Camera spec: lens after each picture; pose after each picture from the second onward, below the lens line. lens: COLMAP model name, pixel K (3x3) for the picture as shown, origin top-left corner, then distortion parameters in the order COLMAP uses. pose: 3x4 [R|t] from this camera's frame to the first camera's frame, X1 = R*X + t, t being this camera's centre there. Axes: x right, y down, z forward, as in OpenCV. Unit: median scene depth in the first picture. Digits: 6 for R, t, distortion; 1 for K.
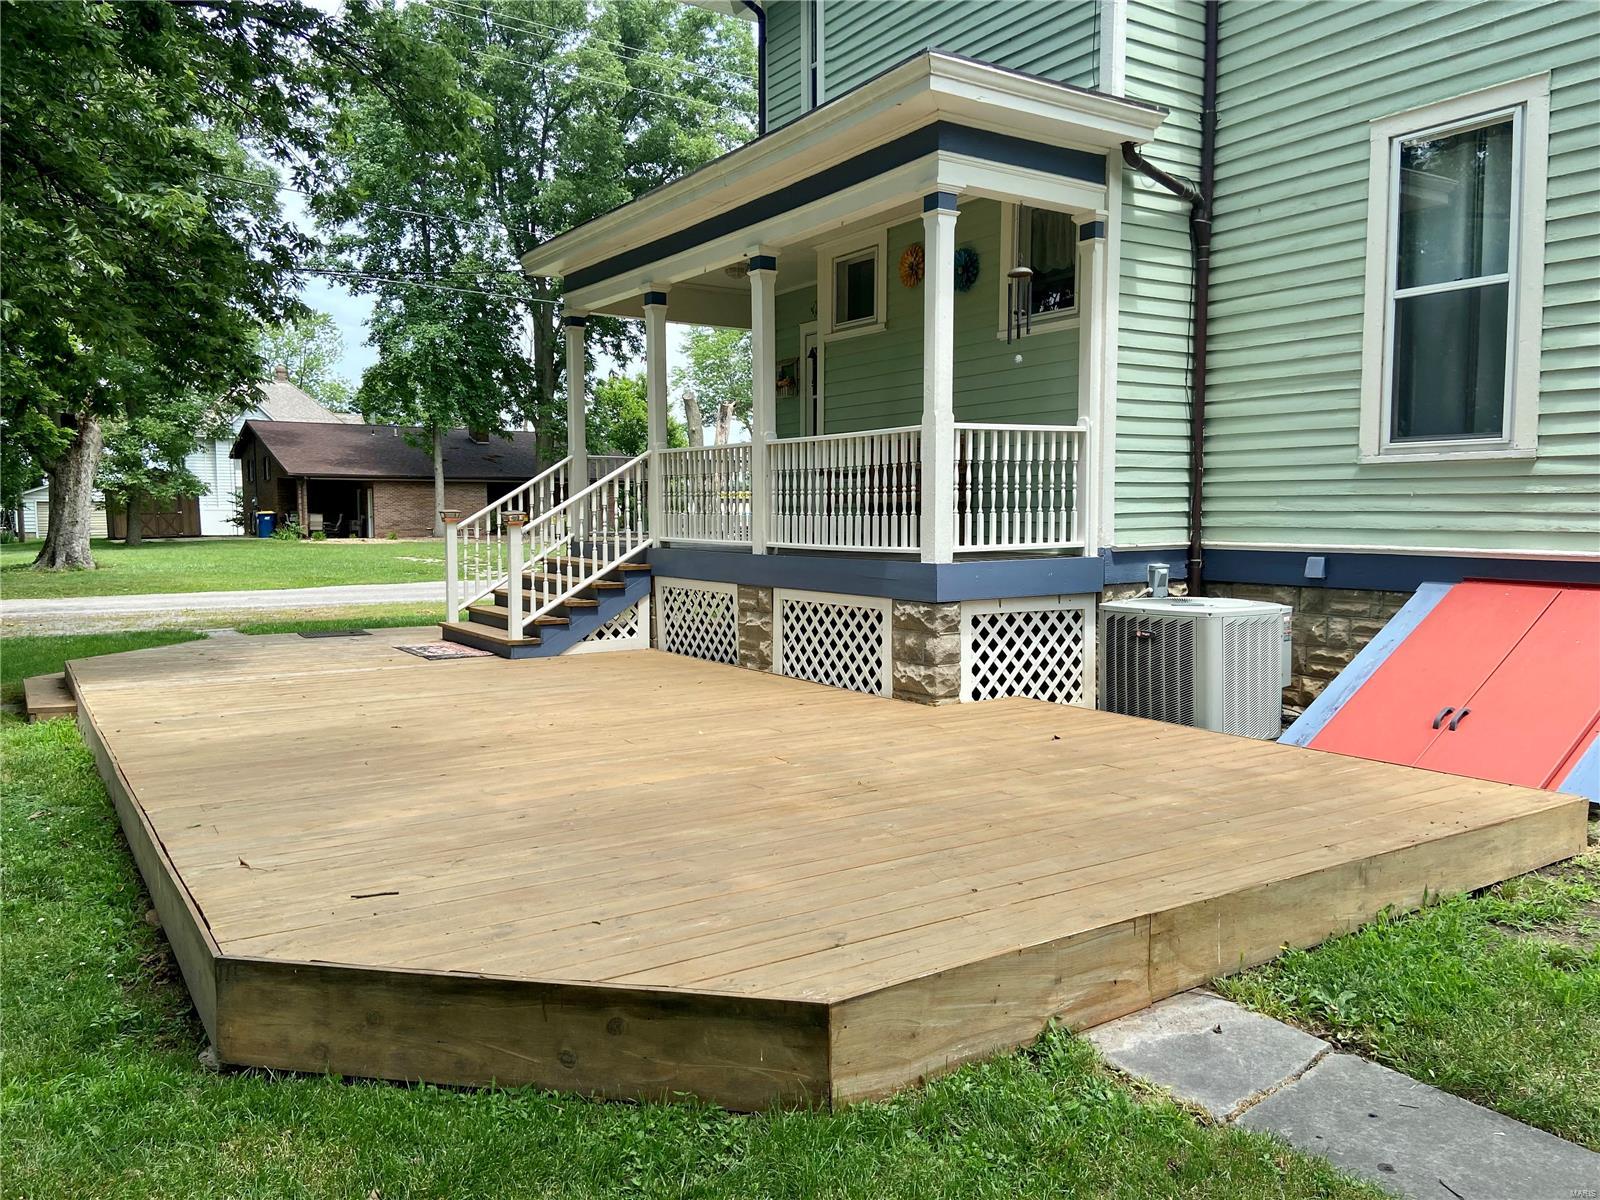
lens RADIAL K [[1207.4, 0, 808.1], [0, 1207.4, 595.3], [0, 0, 1]] dist [0.114261, -0.143681]
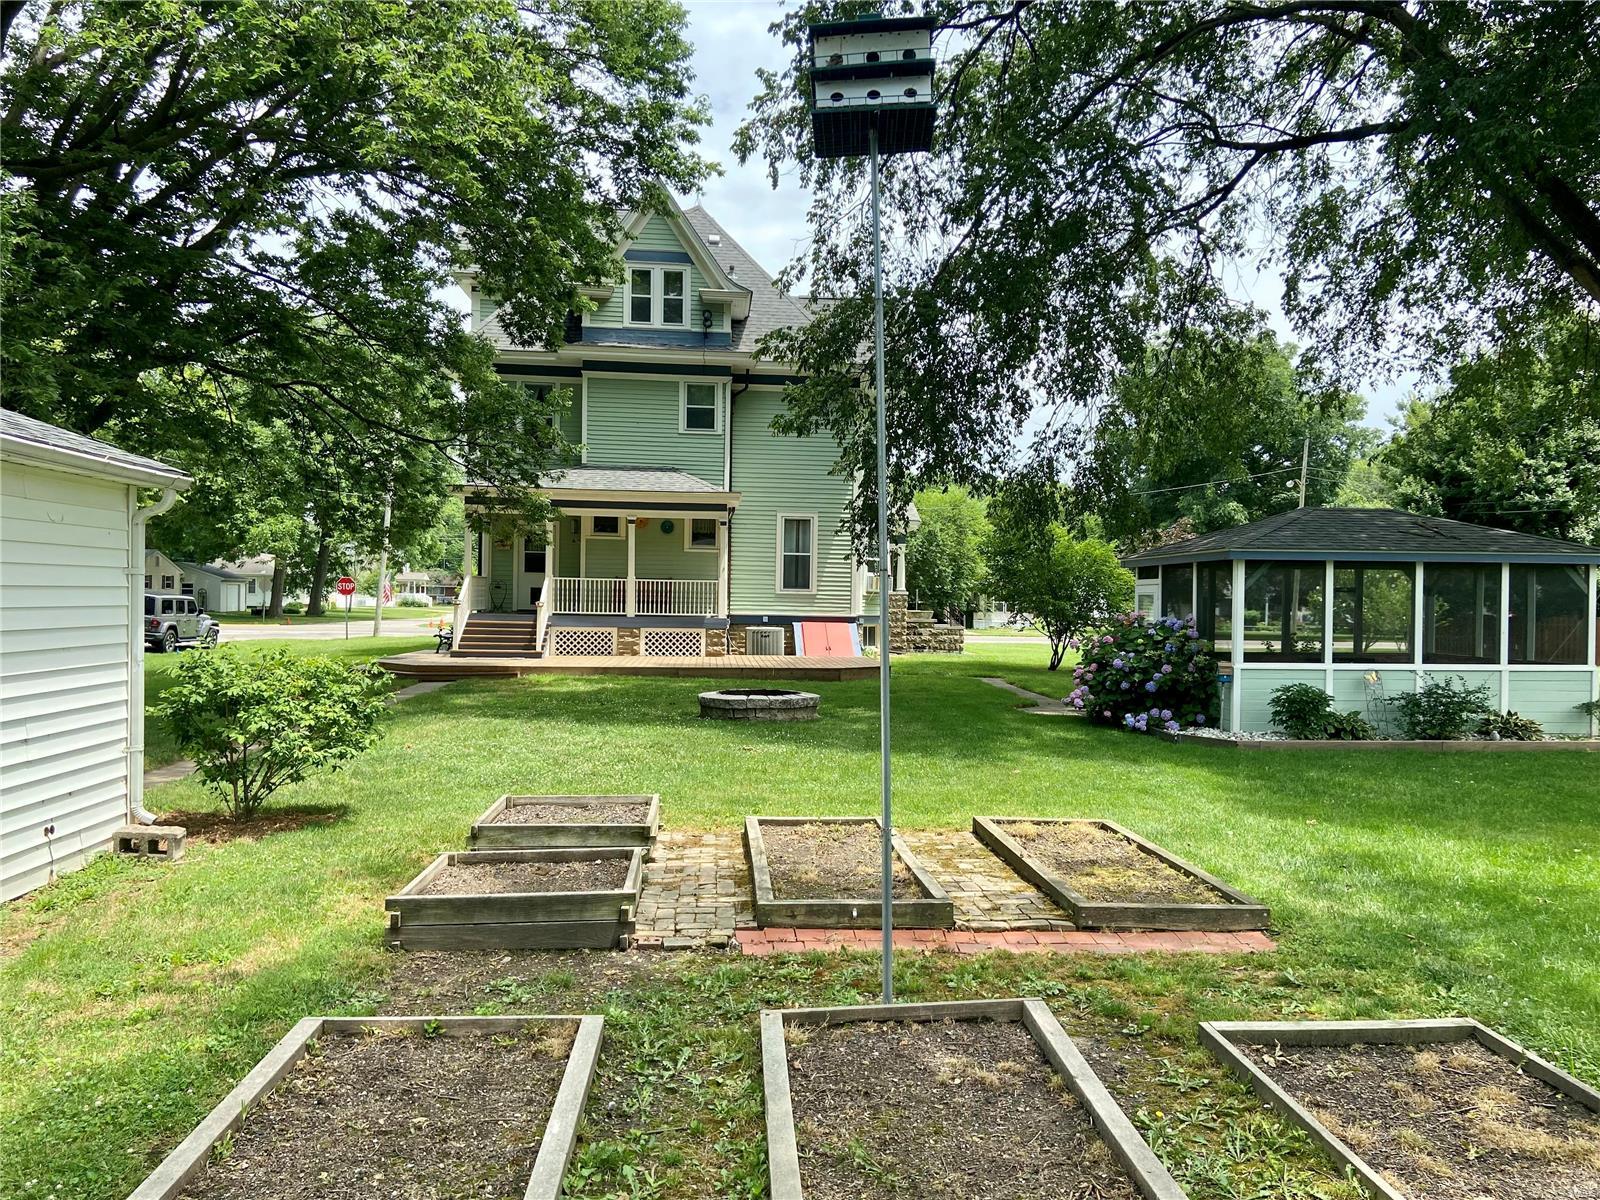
lens RADIAL K [[1207.4, 0, 808.2], [0, 1207.4, 604.4], [0, 0, 1]] dist [0.114261, -0.143681]
pose [[0.476927, 0.007205, 0.878913, -2.857117], [0.045607, 0.998416, -0.032933, 0.061816], [-0.877759, 0.055791, 0.475843, -0.936081]]
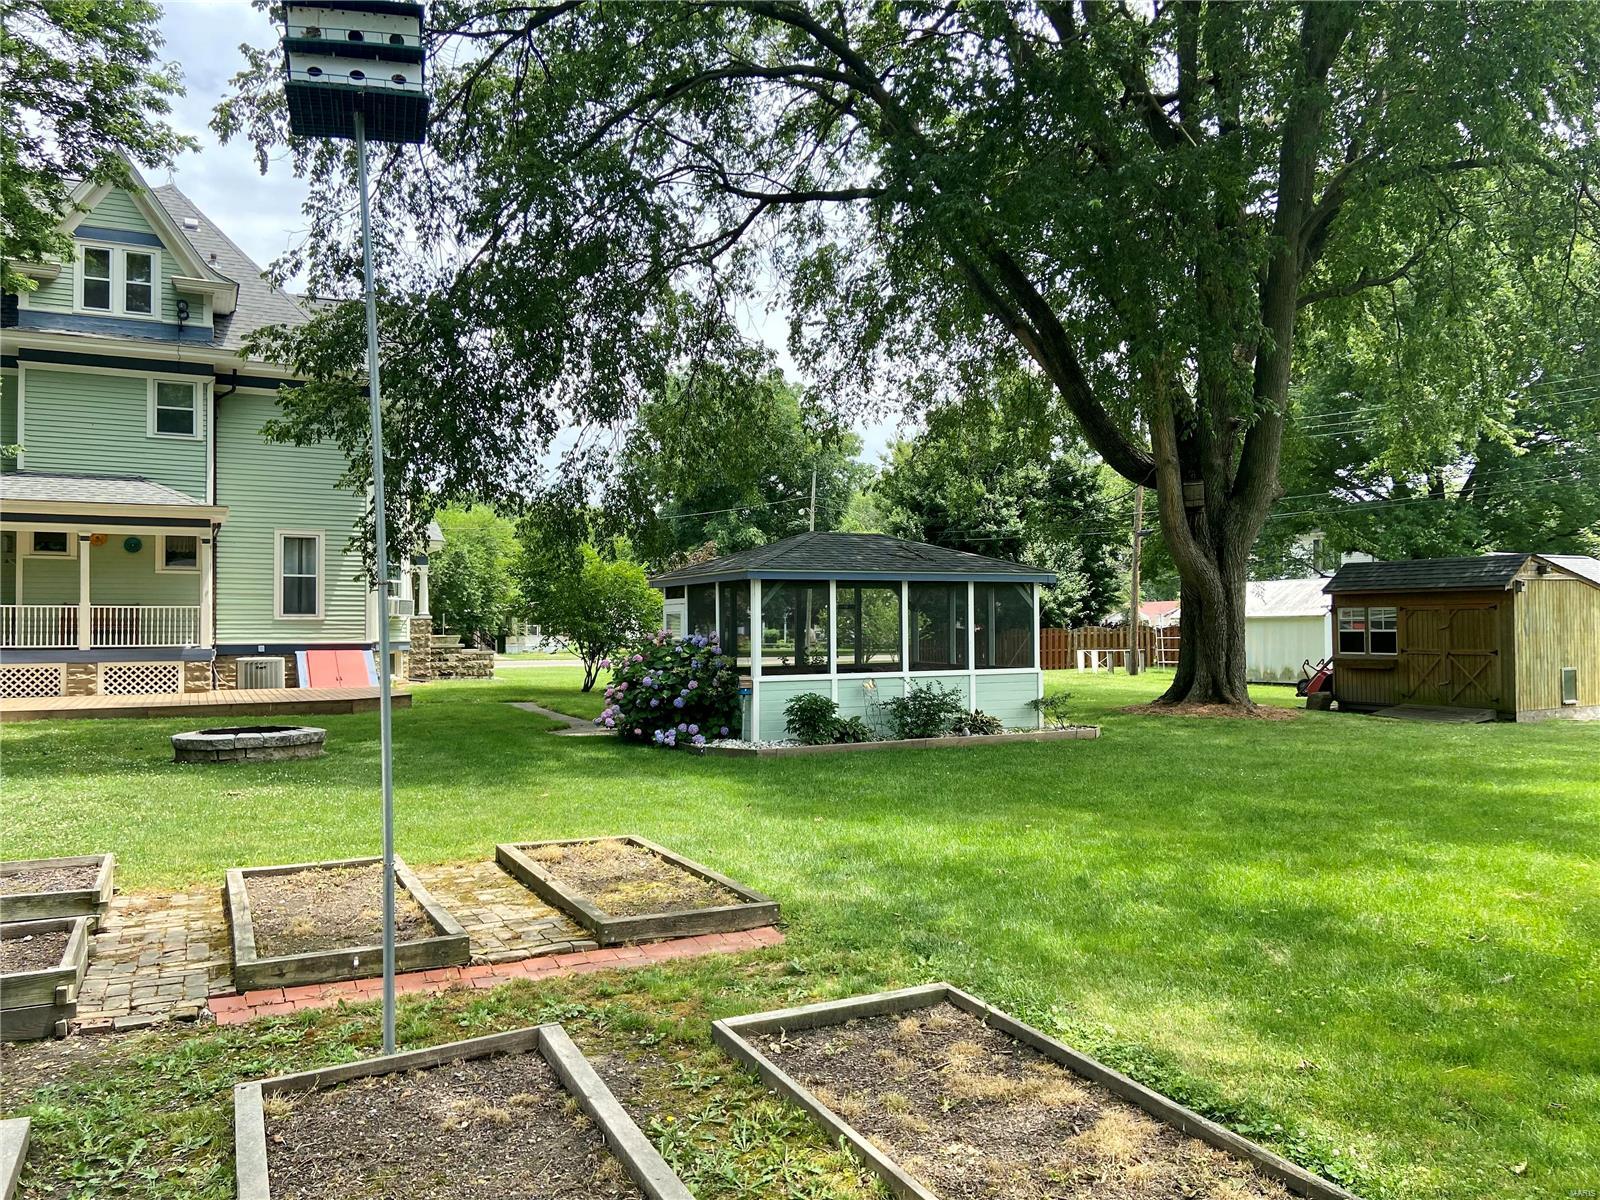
lens RADIAL K [[1207.4, 0, 813.1], [0, 1207.4, 600.5], [0, 0, 1]] dist [0.114261, -0.143681]
pose [[0.117318, 0.024201, 0.992799, -2.834411], [0.075455, 0.996596, -0.033210, 0.074189], [-0.990224, 0.078808, 0.115093, -0.953327]]
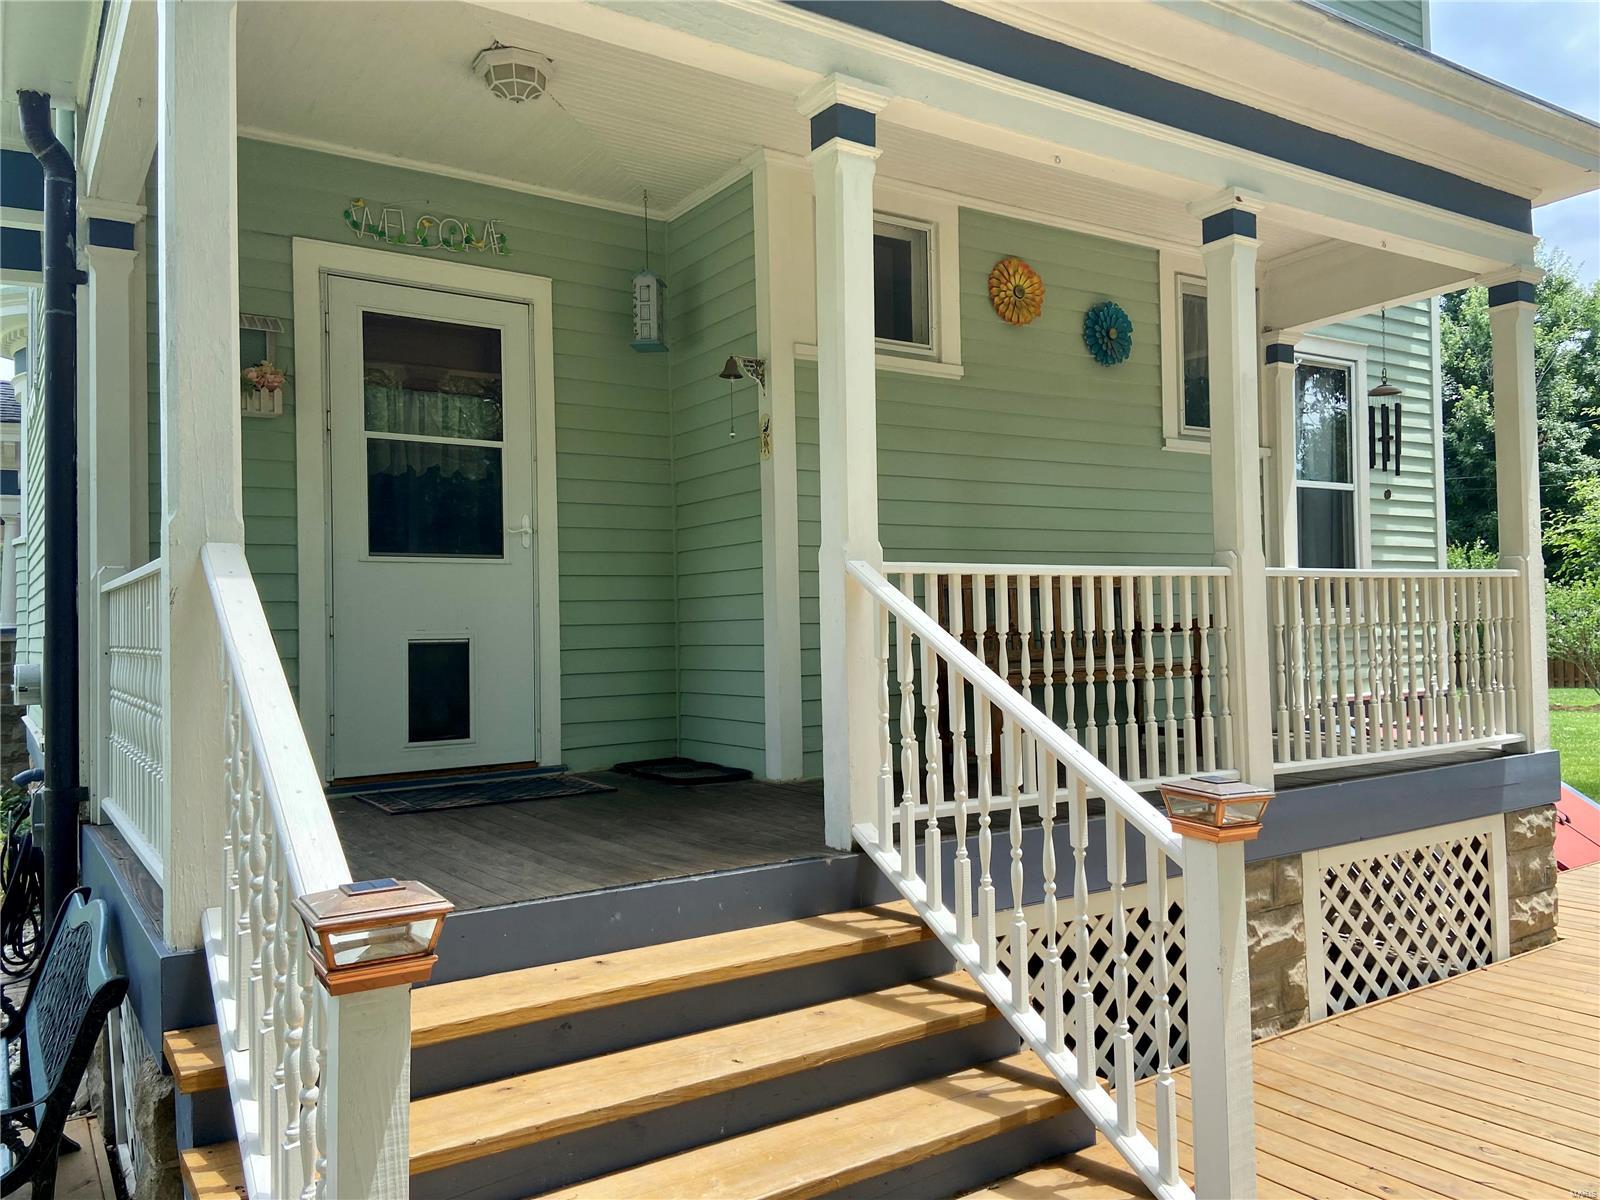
lens RADIAL K [[1207.4, 0, 804.7], [0, 1207.4, 604.7], [0, 0, 1]] dist [0.114261, -0.143681]
pose [[-0.002670, 0.024194, 0.999704, -0.638808], [0.101790, 0.994521, -0.023796, -0.138731], [-0.994802, 0.101696, -0.005118, 1.377029]]
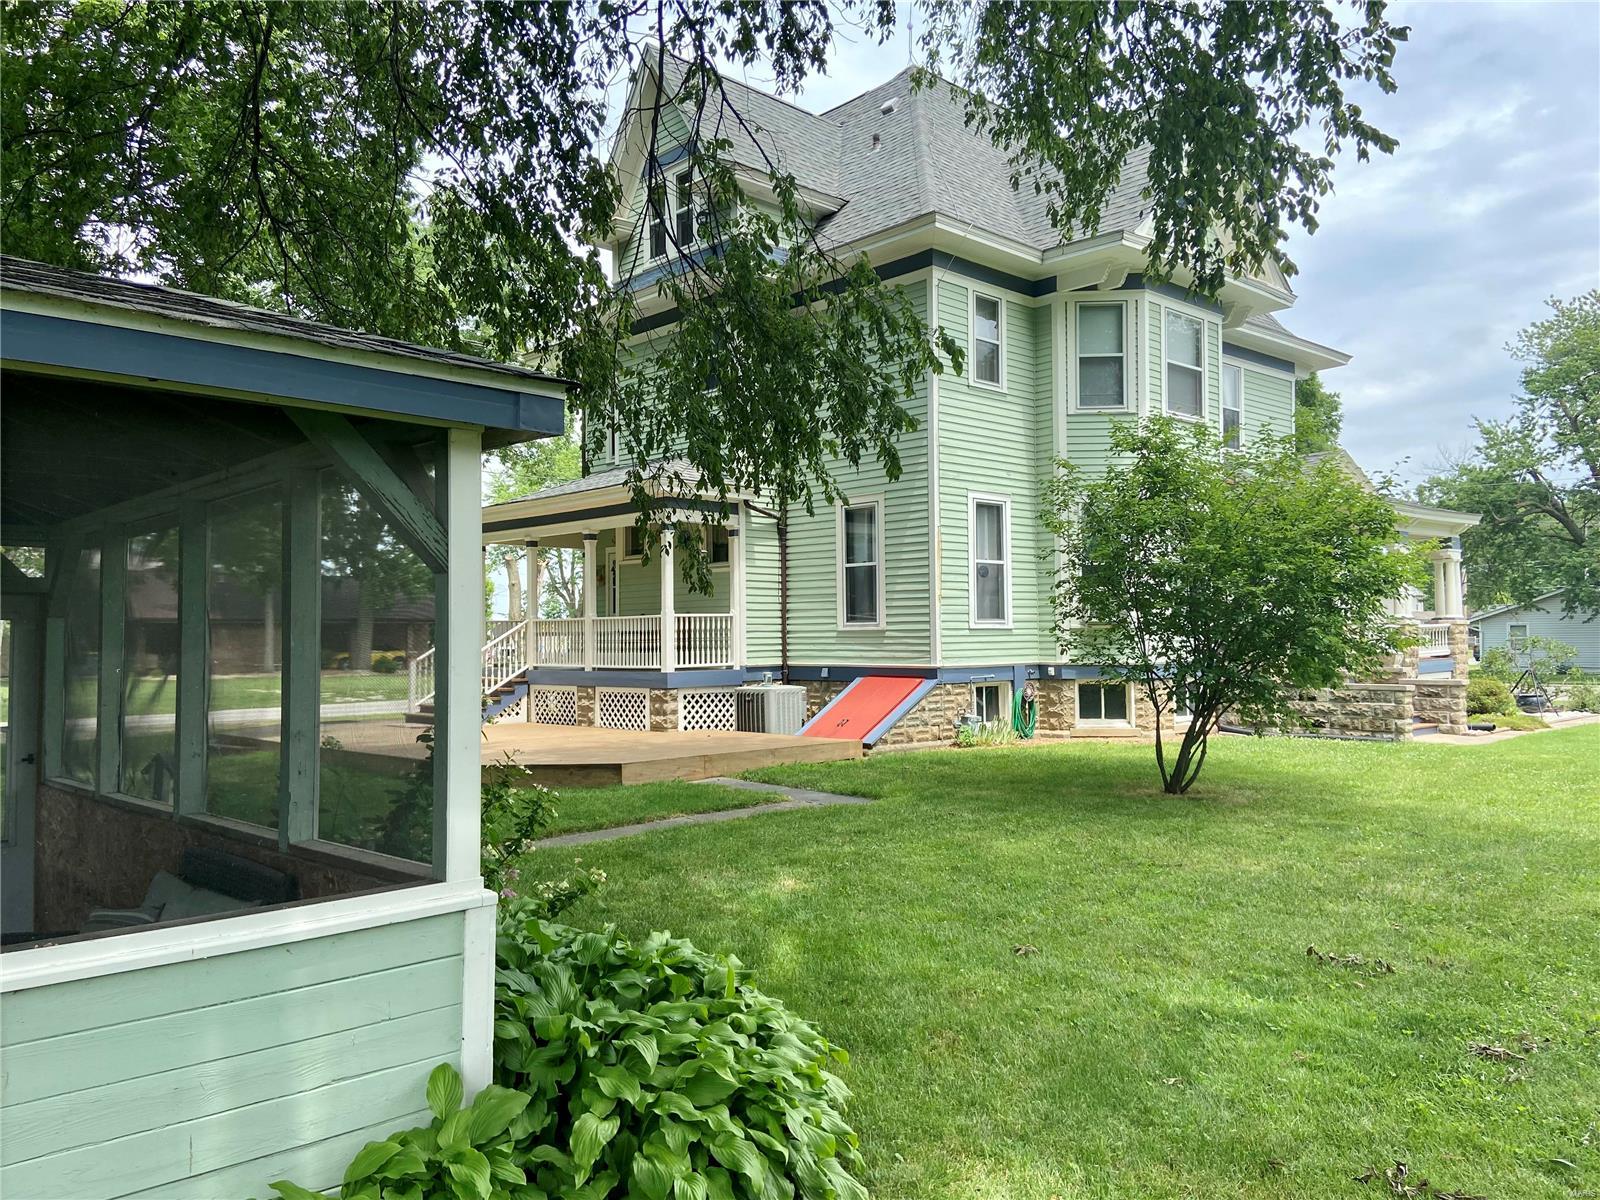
lens RADIAL K [[1207.4, 0, 814.1], [0, 1207.4, 595.2], [0, 0, 1]] dist [0.114261, -0.143681]
pose [[0.984924, -0.000326, 0.172988, -0.021437], [0.019228, 0.994007, -0.107608, 0.081107], [-0.171917, 0.109312, 0.979028, -1.343139]]
